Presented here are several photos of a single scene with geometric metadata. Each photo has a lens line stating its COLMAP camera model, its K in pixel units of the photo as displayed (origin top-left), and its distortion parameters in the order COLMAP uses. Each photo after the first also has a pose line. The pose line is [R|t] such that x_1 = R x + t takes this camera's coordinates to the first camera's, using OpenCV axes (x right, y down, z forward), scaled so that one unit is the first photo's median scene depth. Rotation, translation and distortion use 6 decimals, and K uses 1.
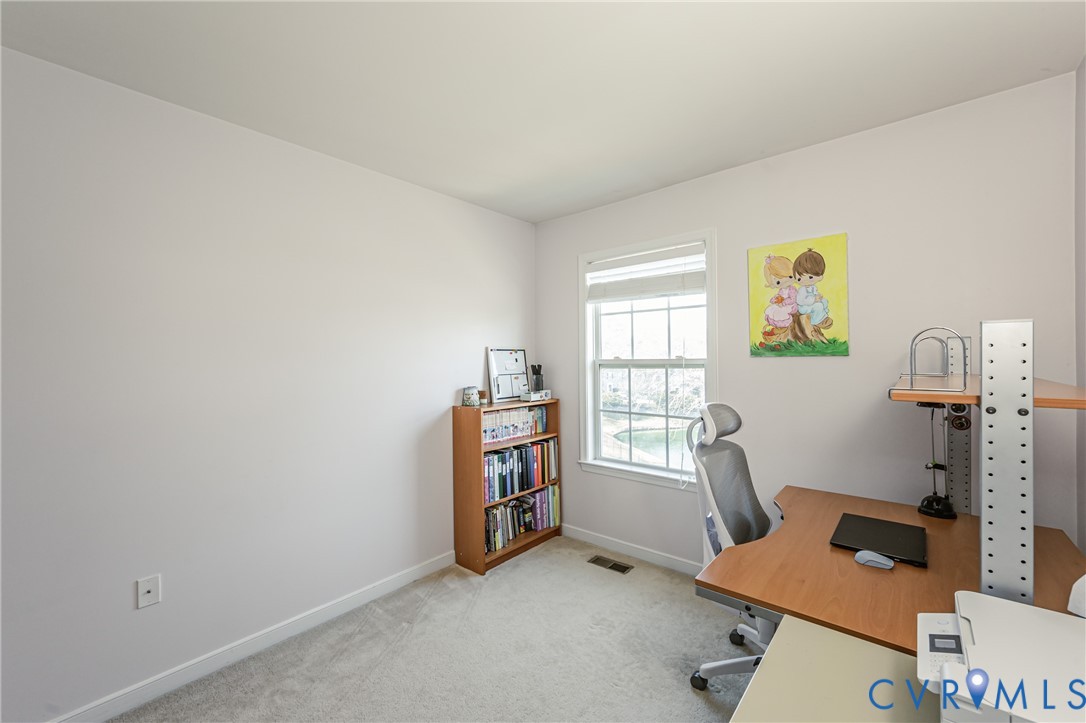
lens RADIAL K [[439.3, 0, 543.4], [0, 439.3, 358.4], [0, 0, 1]] dist [-0.001569, 0.000783]
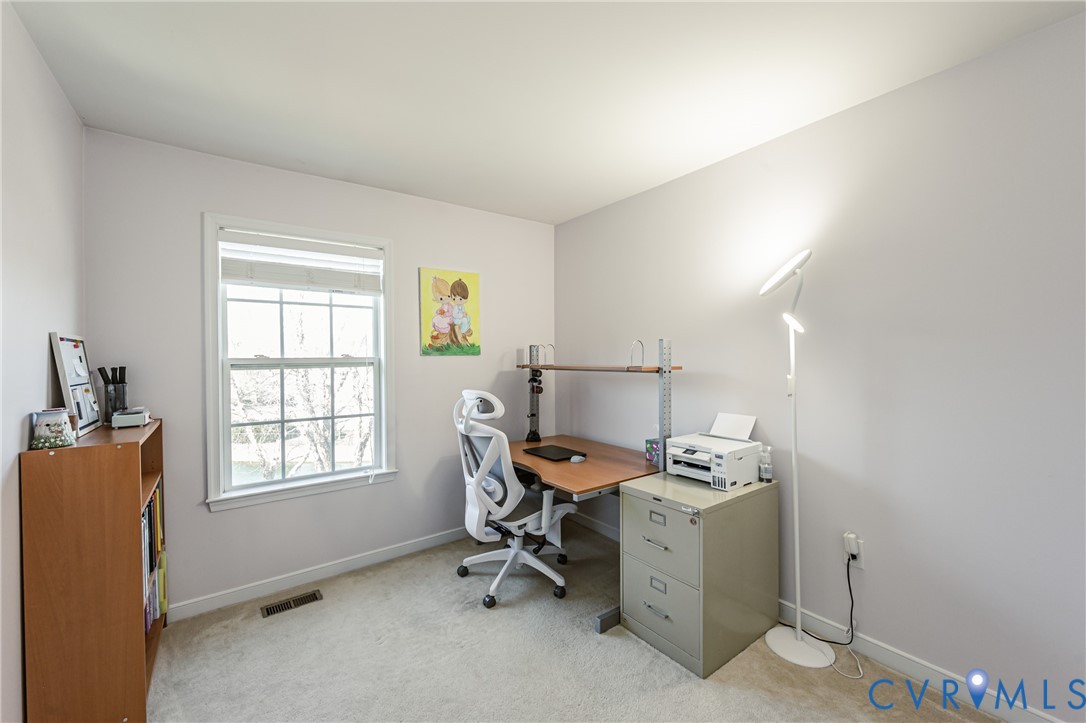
lens RADIAL K [[439.3, 0, 546.9], [0, 439.3, 357.0], [0, 0, 1]] dist [-0.001569, 0.000783]
pose [[0.209862, 0.004897, 0.977719, -0.608819], [0.005431, 0.999966, -0.006174, 0.009208], [-0.977716, 0.006606, 0.209829, 0.375465]]
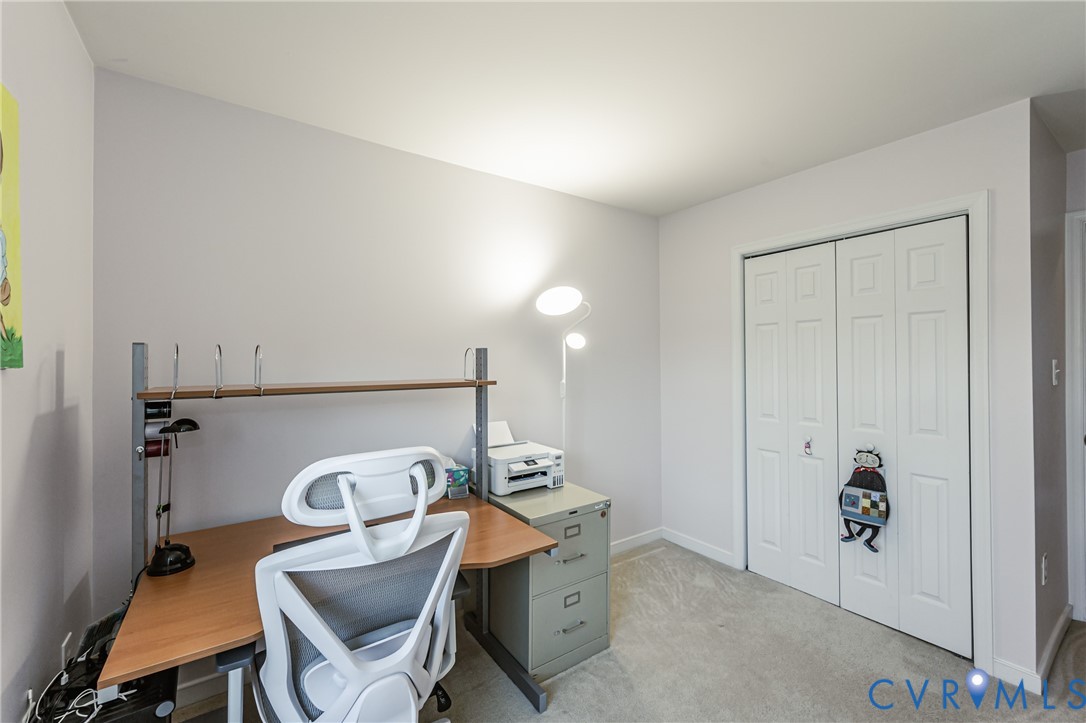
lens RADIAL K [[439.3, 0, 542.4], [0, 439.3, 361.1], [0, 0, 1]] dist [-0.001569, 0.000783]
pose [[-0.967110, 0.011763, 0.254085, 0.028316], [0.011867, 0.999929, -0.001124, -0.004578], [-0.254081, 0.001929, -0.967181, 1.078234]]
